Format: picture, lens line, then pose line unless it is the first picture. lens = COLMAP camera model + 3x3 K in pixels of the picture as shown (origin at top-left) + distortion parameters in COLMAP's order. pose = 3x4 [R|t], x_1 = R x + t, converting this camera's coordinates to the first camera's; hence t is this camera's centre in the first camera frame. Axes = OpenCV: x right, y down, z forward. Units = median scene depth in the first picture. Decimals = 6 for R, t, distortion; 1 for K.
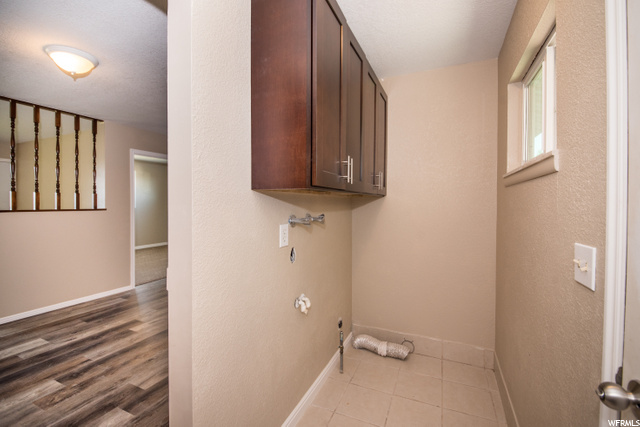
lens RADIAL K [[286.4, 0, 319.0], [0, 286.4, 205.2], [0, 0, 1]] dist [-0.030129, -0.000298]
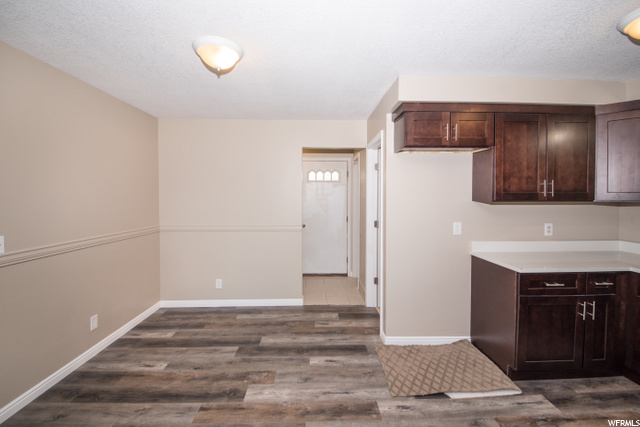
lens RADIAL K [[268.5, 0, 320.5], [0, 268.5, 200.7], [0, 0, 1]] dist [-0.000416, -0.000097]
pose [[-0.423079, -0.014670, 0.905974, -1.311418], [0.000782, 0.999863, 0.016556, -0.065874], [-0.906093, 0.007713, -0.423009, 0.776004]]
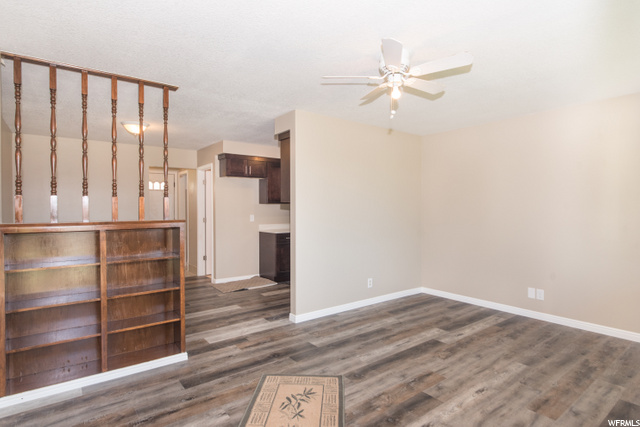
lens RADIAL K [[335.7, 0, 320.0], [0, 335.7, 213.5], [0, 0, 1]] dist [-0.000483, 0.000017]
pose [[-0.879267, -0.006400, 0.476287, -2.083678], [0.003967, 0.999777, 0.020758, -0.031384], [-0.476314, 0.020141, -0.879045, 1.649251]]
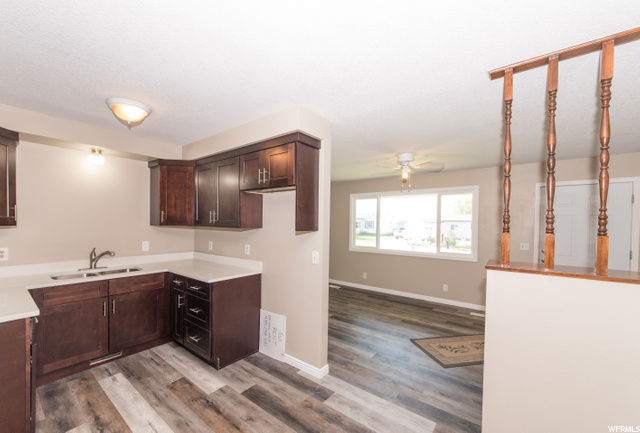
lens RADIAL K [[259.5, 0, 319.9], [0, 259.5, 226.0], [0, 0, 1]] dist [-0.001210, -0.000075]
pose [[-0.239939, 0.007342, -0.970760, -0.538883], [-0.018701, 0.999751, 0.012183, -0.064102], [0.970608, 0.021077, -0.239741, 0.708340]]
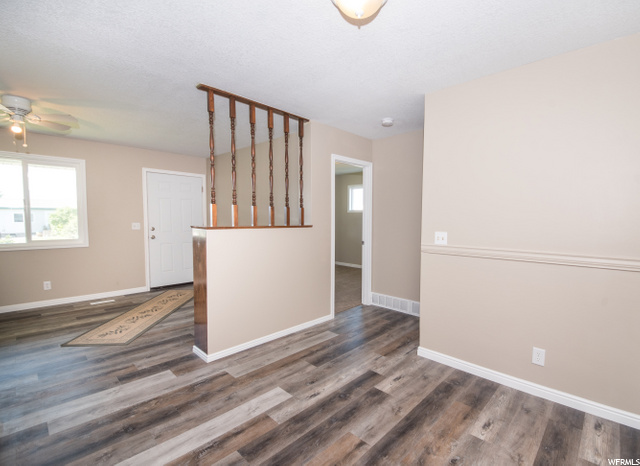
lens RADIAL K [[297.6, 0, 339.7], [0, 297.6, 235.9], [0, 0, 1]] dist [-0.027314, -0.000497]
pose [[0.946300, 0.028517, -0.322030, -0.505527], [-0.011435, 0.998431, 0.054814, -0.007683], [0.323088, -0.048189, 0.945141, 0.228052]]
